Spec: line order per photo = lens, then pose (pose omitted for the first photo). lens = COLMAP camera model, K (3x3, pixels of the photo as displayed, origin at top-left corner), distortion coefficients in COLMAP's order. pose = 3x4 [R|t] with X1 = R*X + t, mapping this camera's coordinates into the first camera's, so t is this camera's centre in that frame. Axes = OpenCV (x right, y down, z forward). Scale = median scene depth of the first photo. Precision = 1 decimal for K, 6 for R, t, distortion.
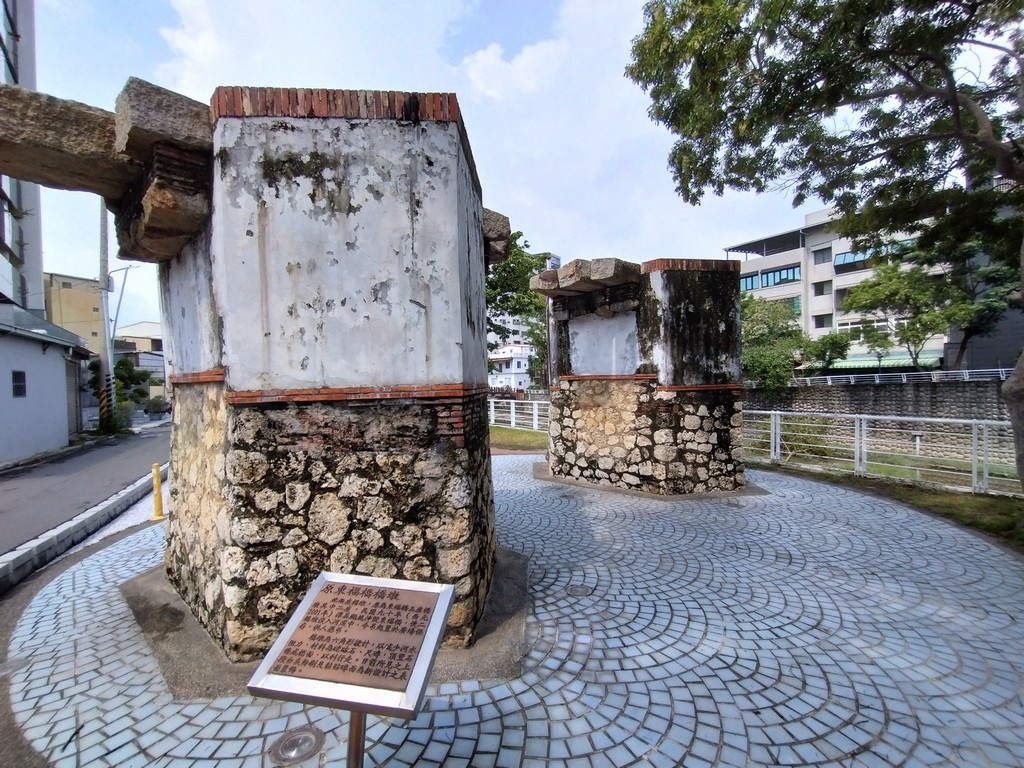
lens RADIAL K [[456.4, 0, 510.9], [0, 456.4, 401.1], [0, 0, 1]] dist [-0.002243, -0.000256]
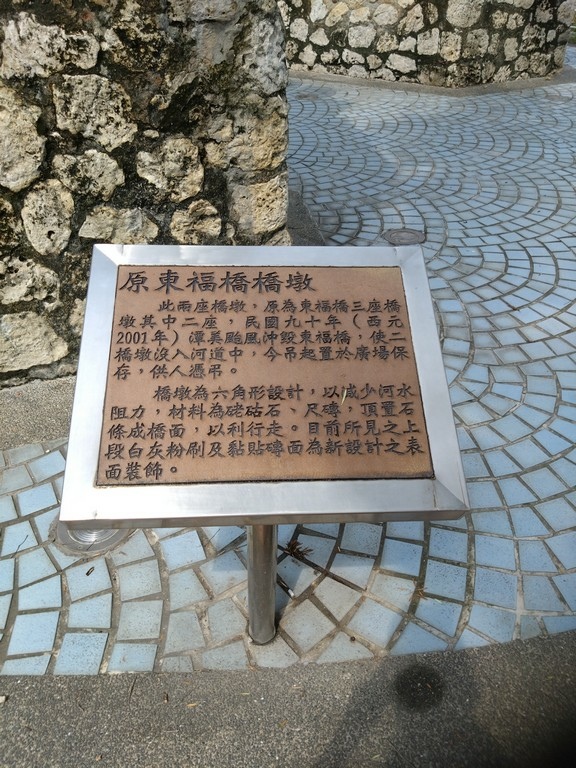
lens RADIAL K [[591.9, 0, 284.8], [0, 591.9, 386.7], [0, 0, 1]] dist [-0.021225, 0.025072]
pose [[0.975167, -0.132742, 0.177284, -0.249846], [0.001287, 0.803861, 0.594816, 0.111235], [-0.221469, -0.579817, 0.784069, 0.327074]]
